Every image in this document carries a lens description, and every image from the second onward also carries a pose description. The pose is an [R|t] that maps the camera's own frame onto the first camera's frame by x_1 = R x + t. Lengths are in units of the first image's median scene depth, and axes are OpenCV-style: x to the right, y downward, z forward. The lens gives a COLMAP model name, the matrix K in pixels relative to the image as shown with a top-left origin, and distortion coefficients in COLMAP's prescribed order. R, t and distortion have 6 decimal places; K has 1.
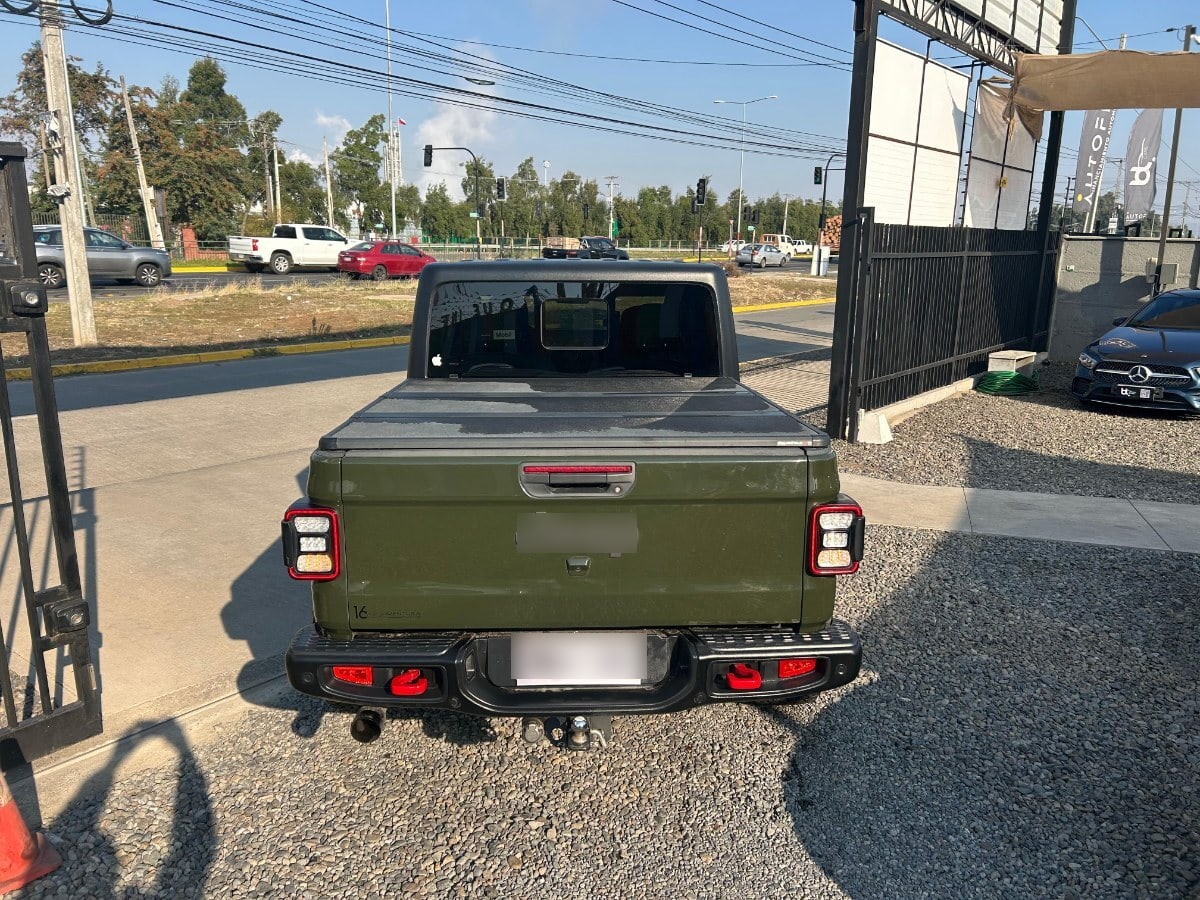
lens RADIAL K [[905.2, 0, 604.3], [0, 905.2, 453.1], [0, 0, 1]] dist [0.046562, -0.046228]
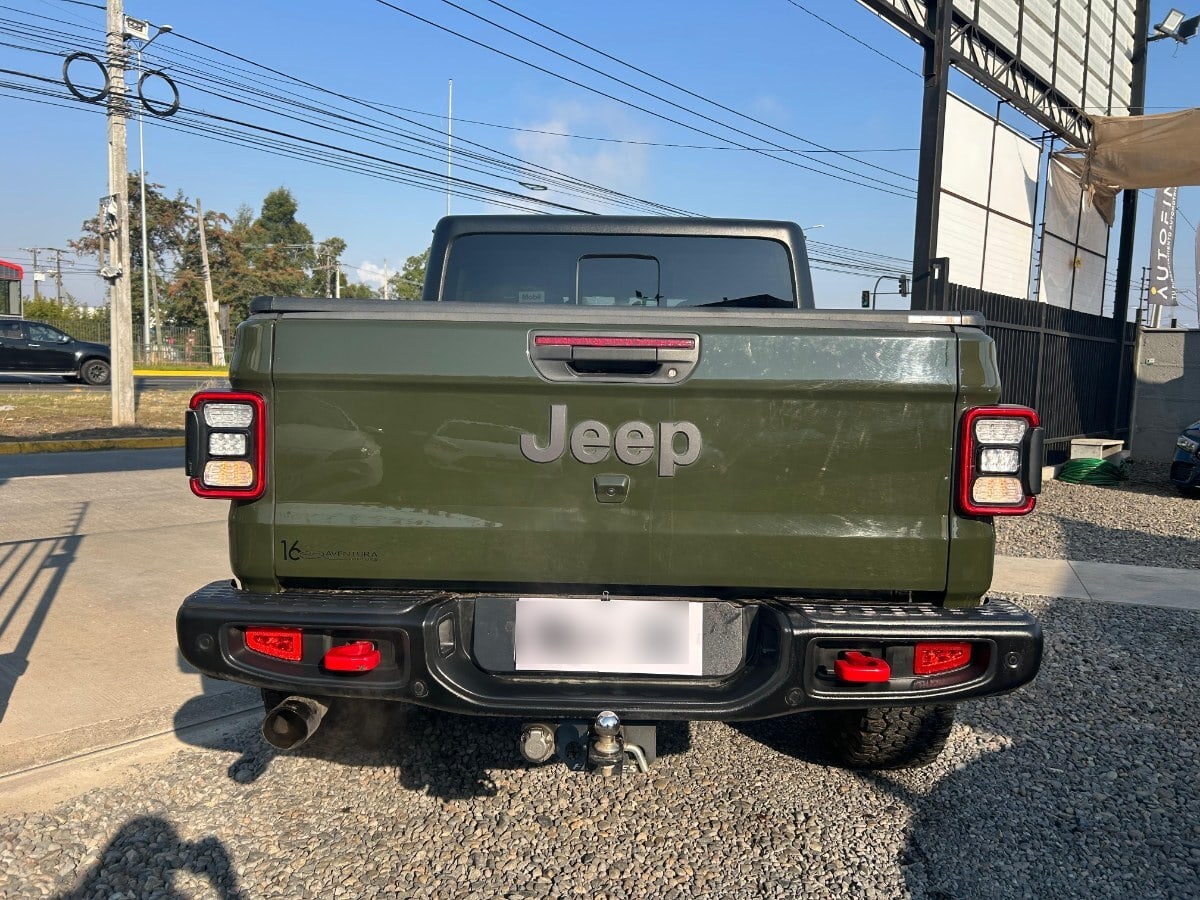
lens RADIAL K [[905.2, 0, 605.2], [0, 905.2, 453.6], [0, 0, 1]] dist [0.046562, -0.046228]
pose [[0.998594, 0.020512, -0.048888, -0.000747], [-0.027030, 0.990255, -0.136620, 0.120611], [0.045609, 0.137749, 0.989416, 0.206853]]
